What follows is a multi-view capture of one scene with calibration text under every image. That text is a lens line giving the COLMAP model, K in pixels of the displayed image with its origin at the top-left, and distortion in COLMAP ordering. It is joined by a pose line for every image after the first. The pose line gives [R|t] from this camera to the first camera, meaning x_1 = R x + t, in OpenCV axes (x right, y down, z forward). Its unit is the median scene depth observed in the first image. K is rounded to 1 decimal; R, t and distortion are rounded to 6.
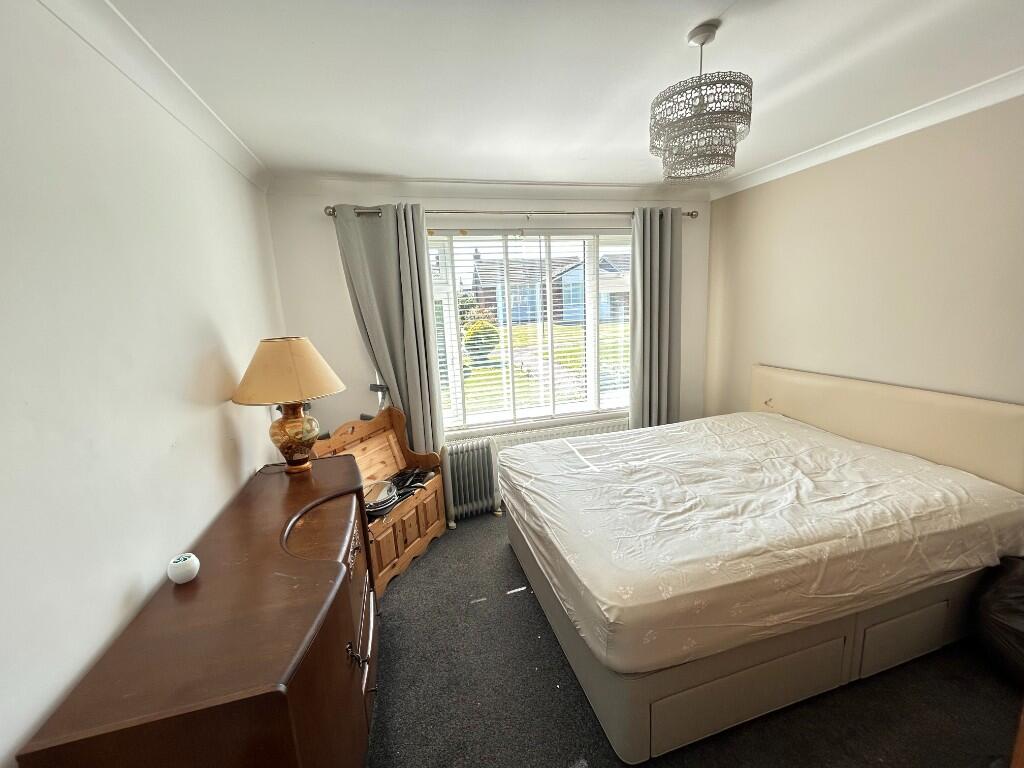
lens RADIAL K [[414.2, 0, 511.8], [0, 414.2, 381.4], [0, 0, 1]] dist [0.000372, 0.000202]
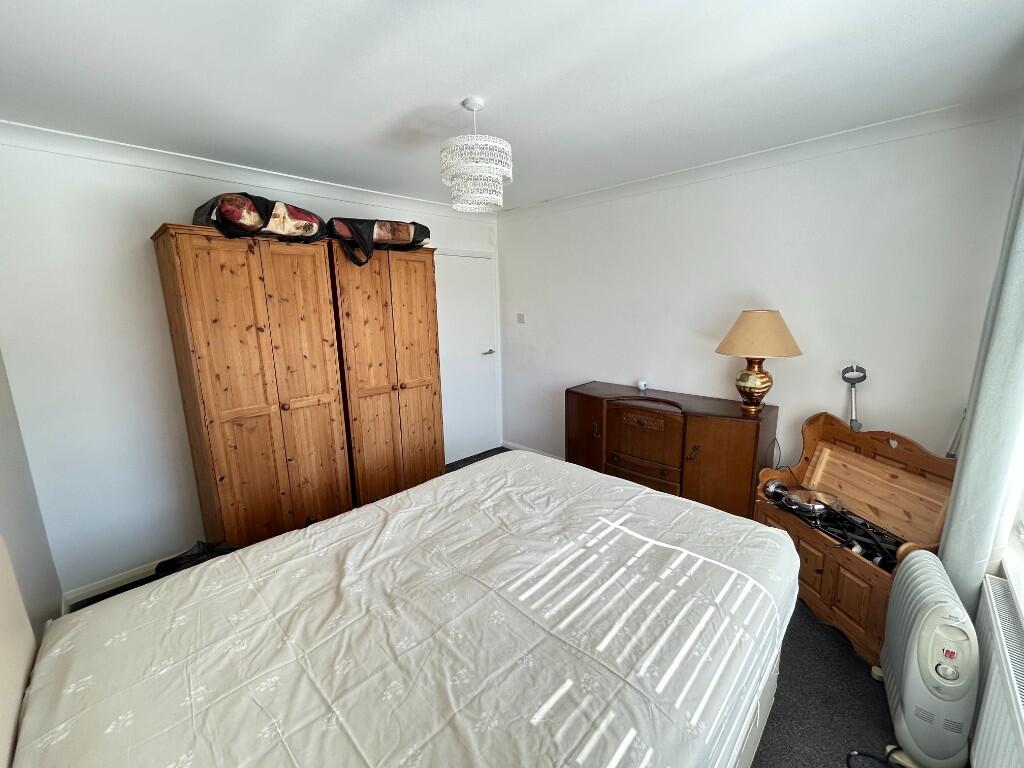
lens RADIAL K [[414.2, 0, 511.8], [0, 414.2, 381.4], [0, 0, 1]] dist [0.000372, 0.000202]
pose [[-0.858592, 0.164025, -0.485712, 0.797557], [-0.031630, 0.928681, 0.369528, -0.349588], [0.511683, 0.332637, -0.792170, 1.678441]]
